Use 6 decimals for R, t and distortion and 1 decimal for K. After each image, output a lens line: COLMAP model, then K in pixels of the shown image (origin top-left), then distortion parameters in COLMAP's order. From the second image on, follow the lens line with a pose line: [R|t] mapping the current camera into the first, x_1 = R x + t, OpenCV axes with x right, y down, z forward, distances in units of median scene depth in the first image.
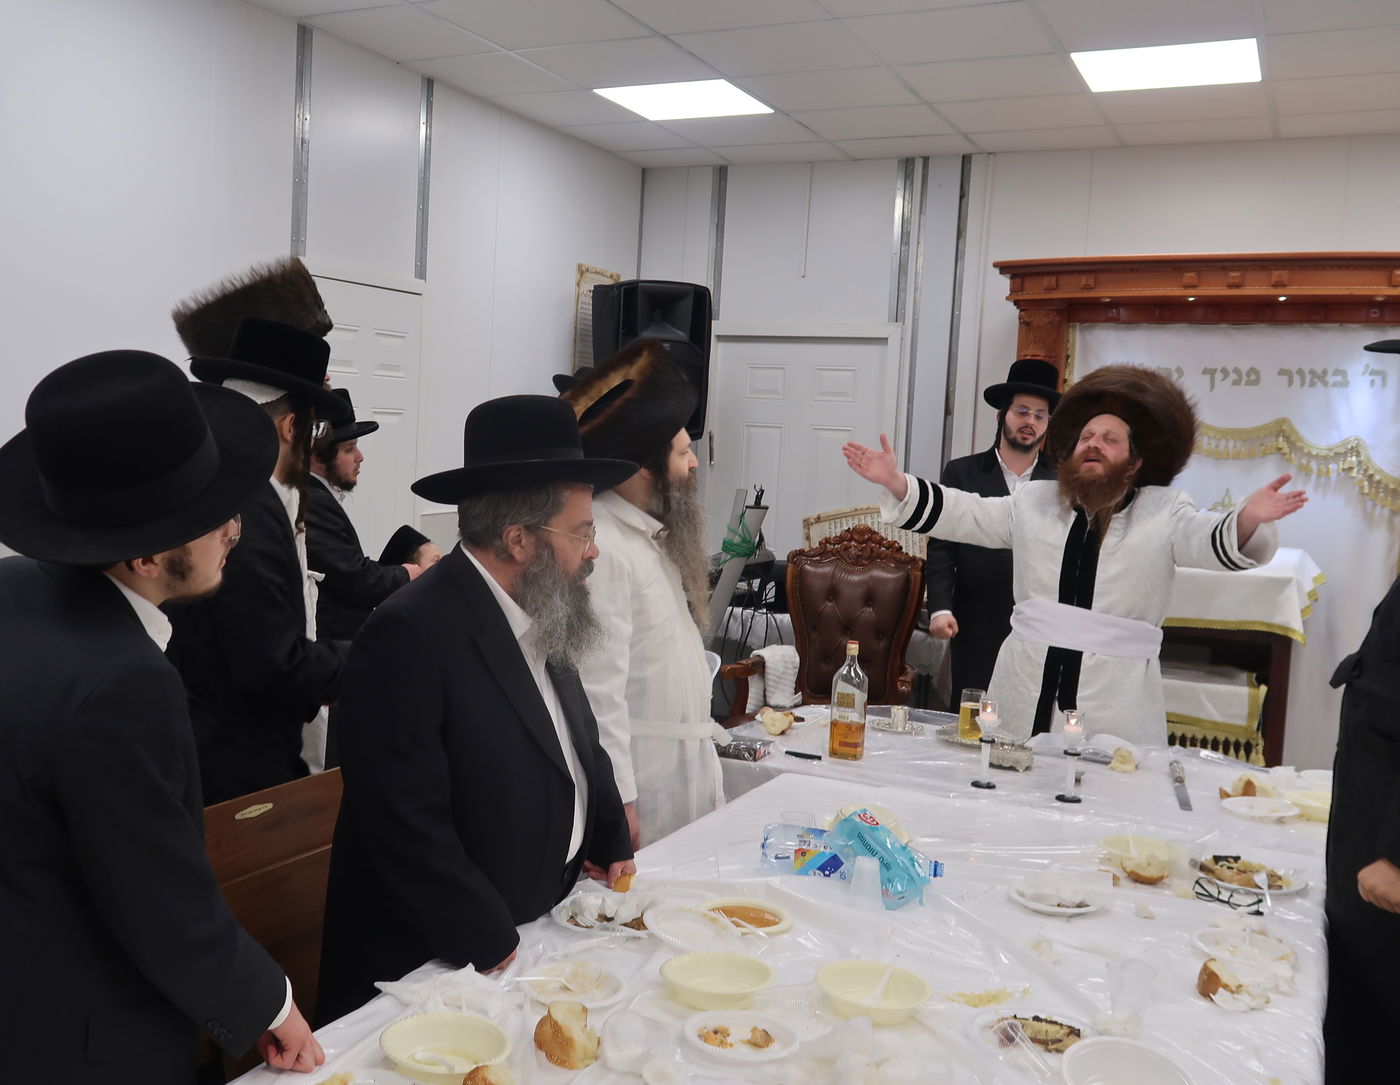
lens RADIAL K [[1414.4, 0, 561.4], [0, 1414.4, 525.2], [0, 0, 1]] dist [0.002056, 0.000000]
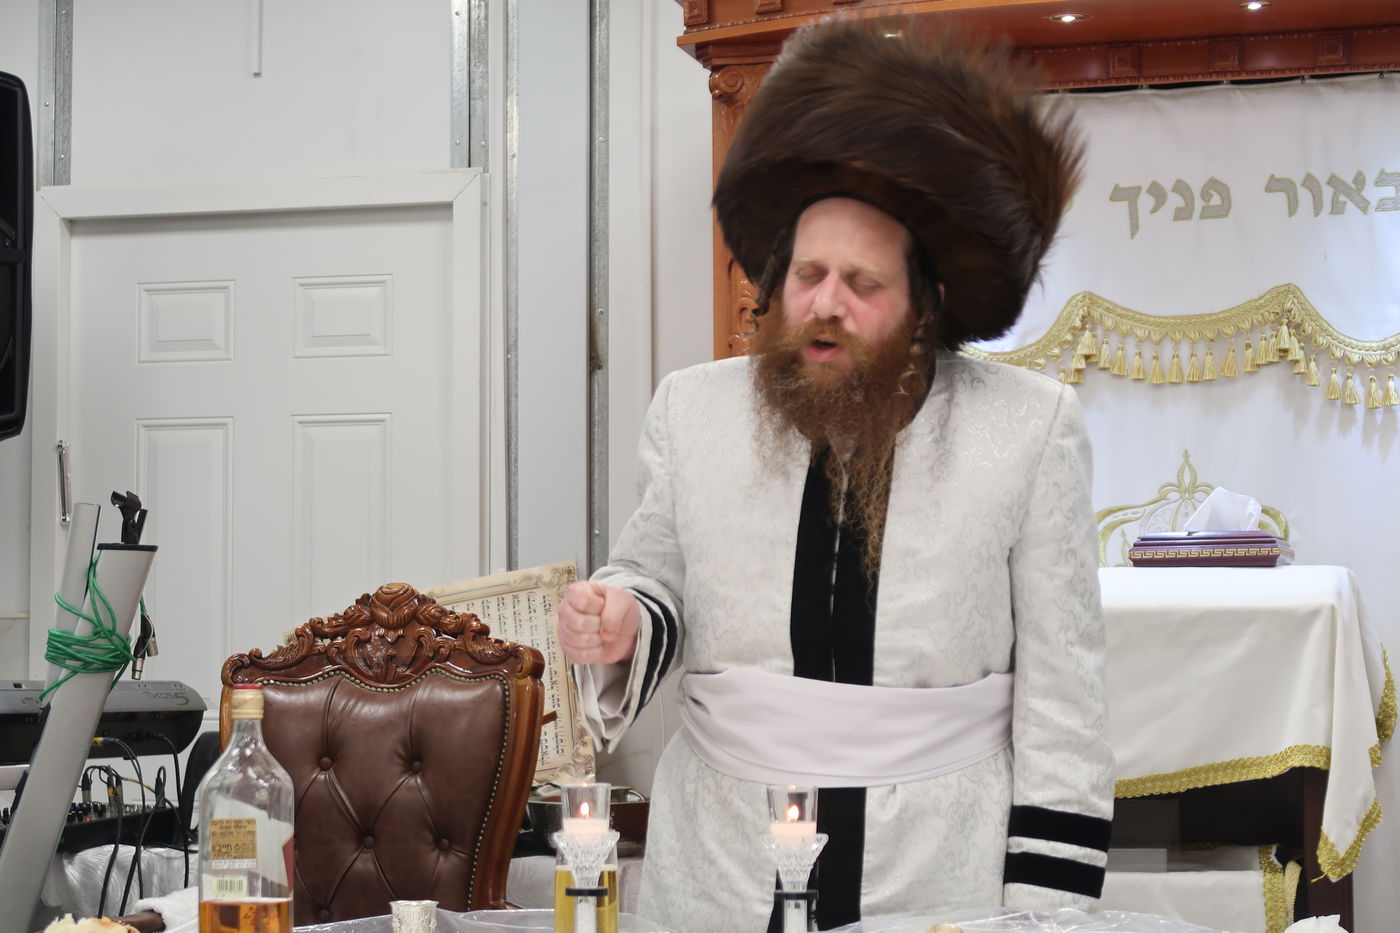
lens RADIAL K [[2994.9, 0, 629.5], [0, 2994.9, 488.5], [0, 0, 1]] dist [0.002127, 0.000000]
pose [[0.973374, -0.030004, 0.227249, 0.095911], [0.062203, 0.988770, -0.135883, 0.112196], [-0.220620, 0.146401, 0.964310, 0.148534]]
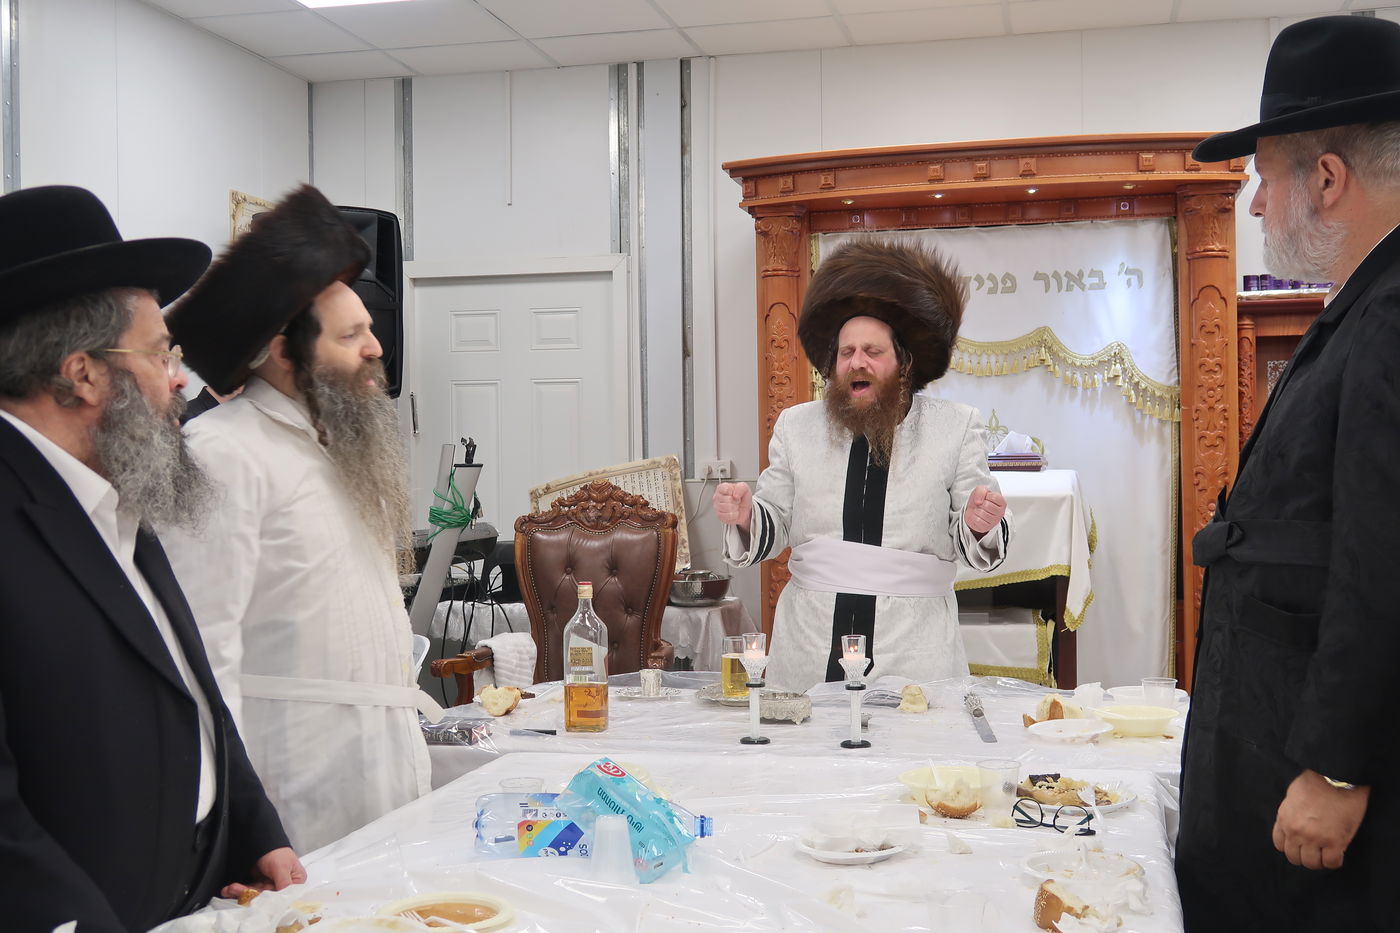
lens RADIAL K [[1595.0, 0, 680.5], [0, 1595.0, 459.0], [0, 0, 1]] dist [0.002494, 0.000000]
pose [[0.965683, -0.057566, 0.253265, 0.026500], [0.074483, 0.995551, -0.057714, 0.053129], [-0.248815, 0.074597, 0.965674, 0.088705]]
